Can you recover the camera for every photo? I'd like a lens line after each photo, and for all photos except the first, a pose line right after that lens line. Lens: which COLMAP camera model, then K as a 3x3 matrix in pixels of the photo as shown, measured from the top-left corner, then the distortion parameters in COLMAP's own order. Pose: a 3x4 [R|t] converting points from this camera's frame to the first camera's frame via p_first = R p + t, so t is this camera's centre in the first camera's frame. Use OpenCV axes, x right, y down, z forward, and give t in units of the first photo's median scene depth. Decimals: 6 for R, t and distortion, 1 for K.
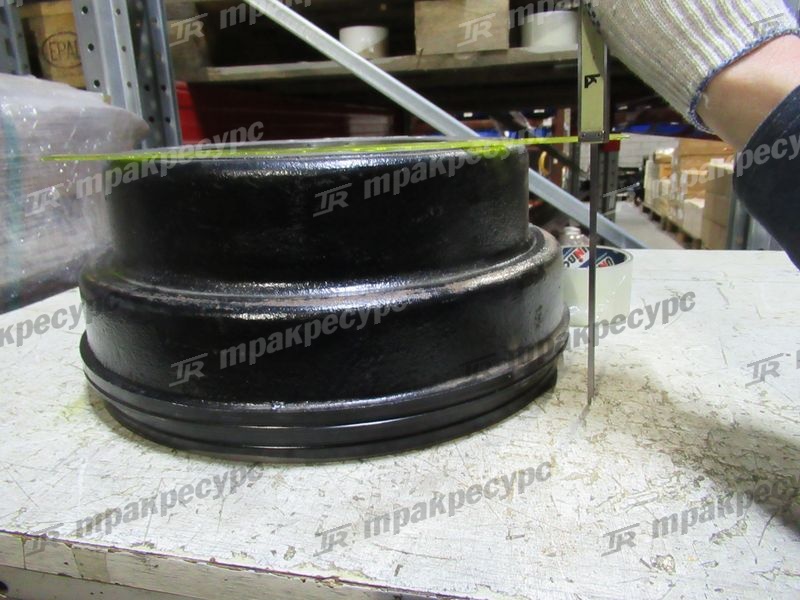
lens RADIAL K [[590.8, 0, 400.0], [0, 590.8, 300.0], [0, 0, 1]] dist [-0.007236, -0.009275]
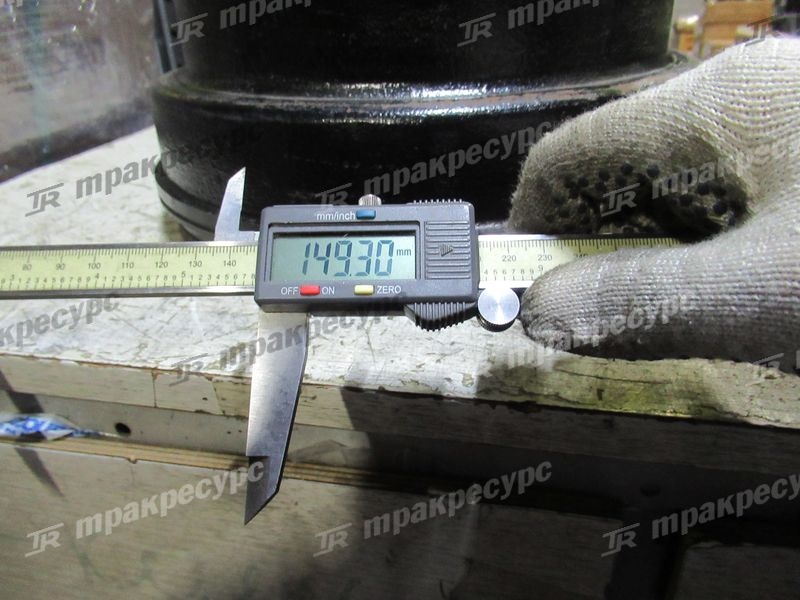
lens RADIAL K [[590.8, 0, 400.0], [0, 590.8, 300.0], [0, 0, 1]] dist [-0.007236, -0.009275]
pose [[0.999932, -0.011424, 0.002187, -0.232113], [0.010823, 0.982708, 0.184845, 0.117685], [-0.004261, -0.184809, 0.982765, 0.122814]]
